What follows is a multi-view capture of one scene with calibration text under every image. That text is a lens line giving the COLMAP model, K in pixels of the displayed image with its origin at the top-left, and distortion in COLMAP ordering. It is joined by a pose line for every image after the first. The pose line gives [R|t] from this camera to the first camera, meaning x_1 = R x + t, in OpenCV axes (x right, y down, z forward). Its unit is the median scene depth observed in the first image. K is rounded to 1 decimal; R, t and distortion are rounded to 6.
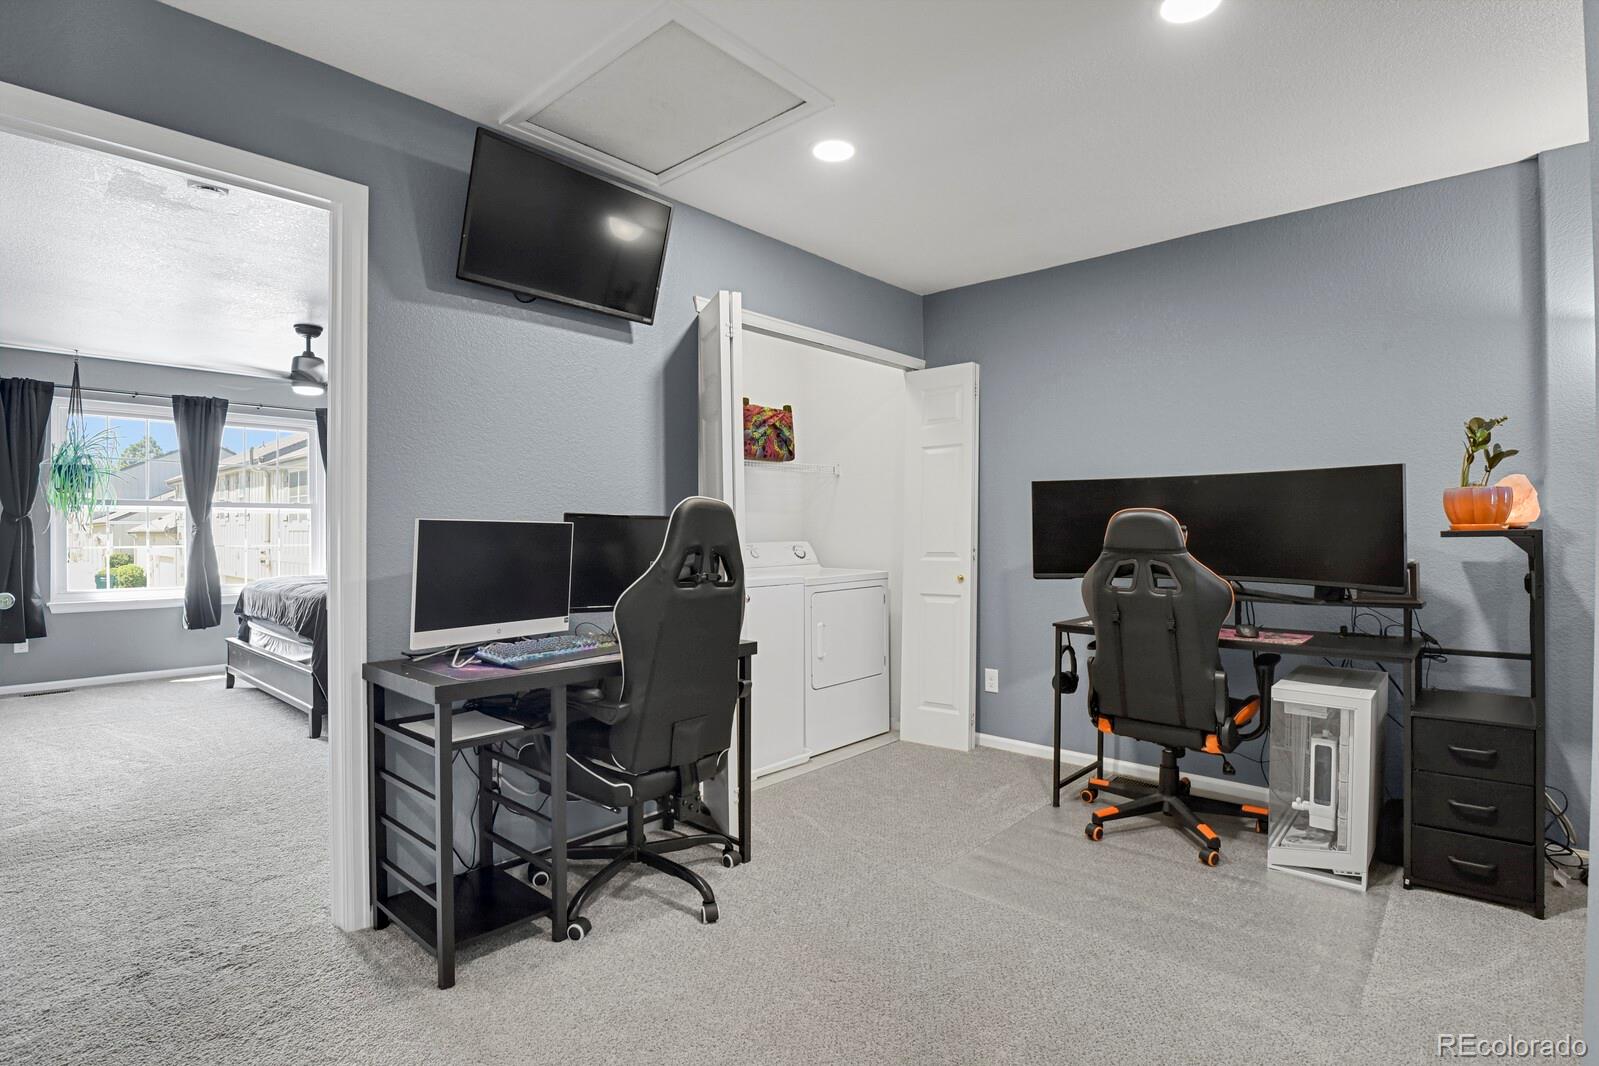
lens RADIAL K [[781.4, 0, 801.6], [0, 781.4, 532.8], [0, 0, 1]] dist [-0.026507, -0.002547]
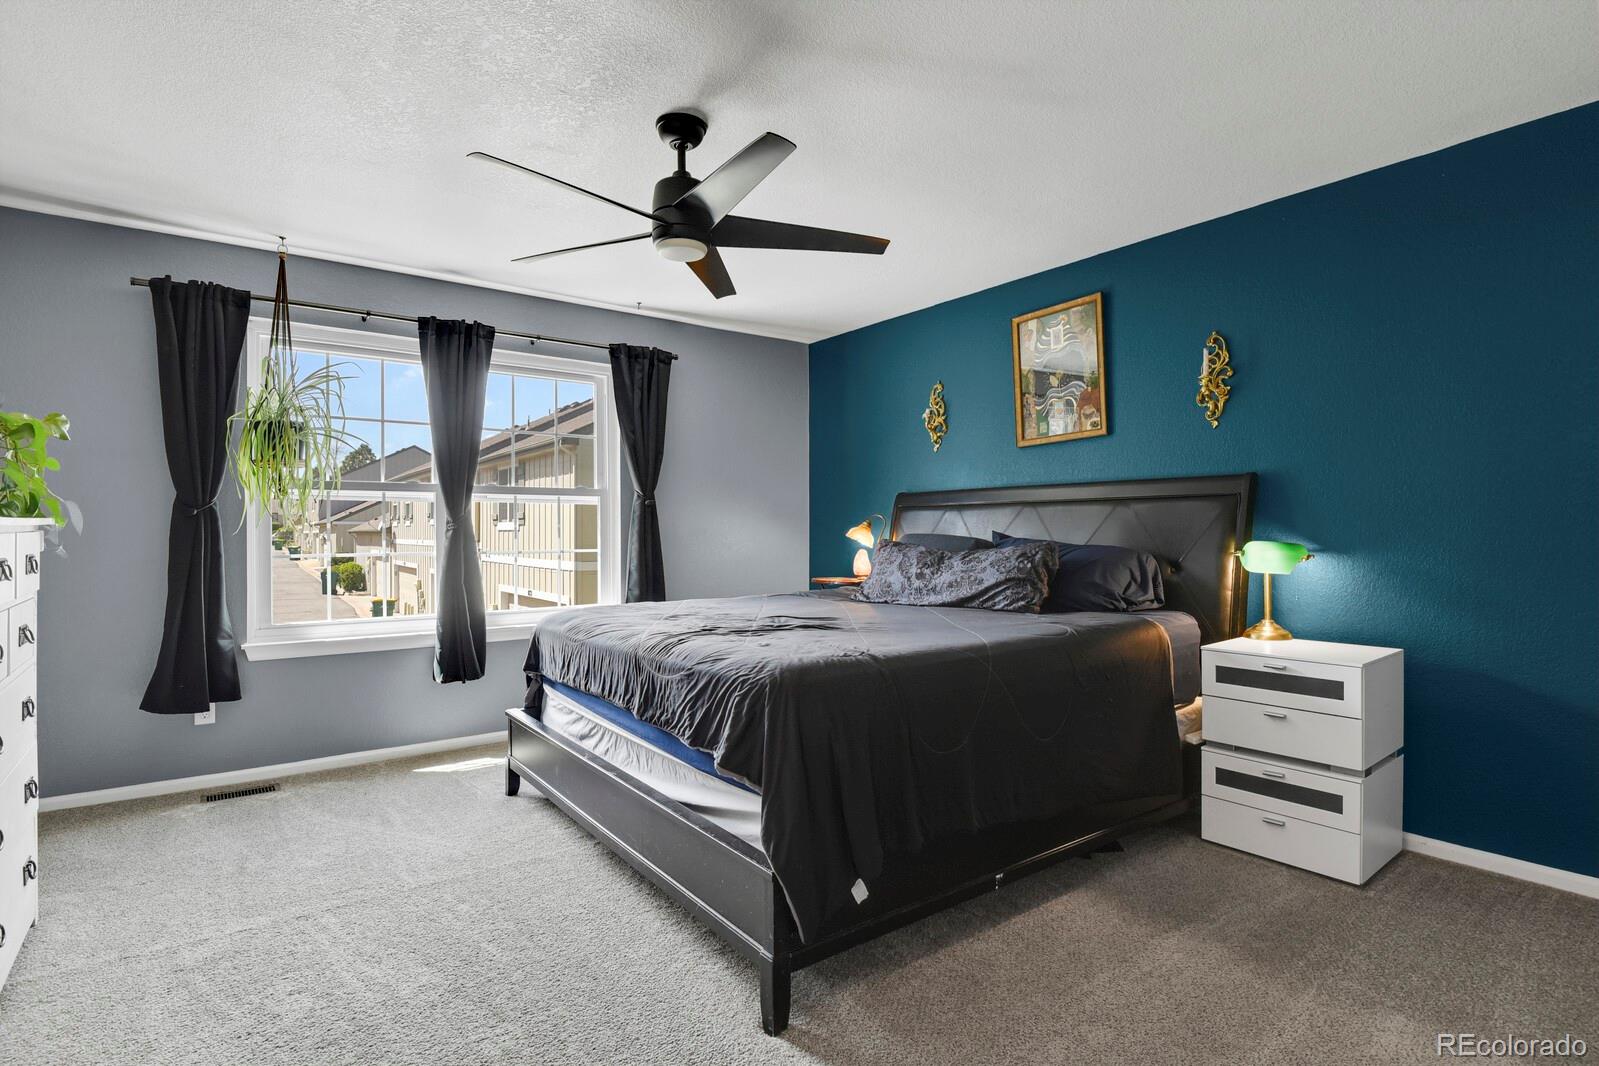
lens RADIAL K [[781.4, 0, 803.9], [0, 781.4, 538.1], [0, 0, 1]] dist [-0.026507, -0.002547]
pose [[0.981874, 0.000561, -0.189535, -0.412159], [0.000693, 0.999978, 0.006547, 0.000347], [0.189535, -0.006560, 0.981852, 0.457823]]
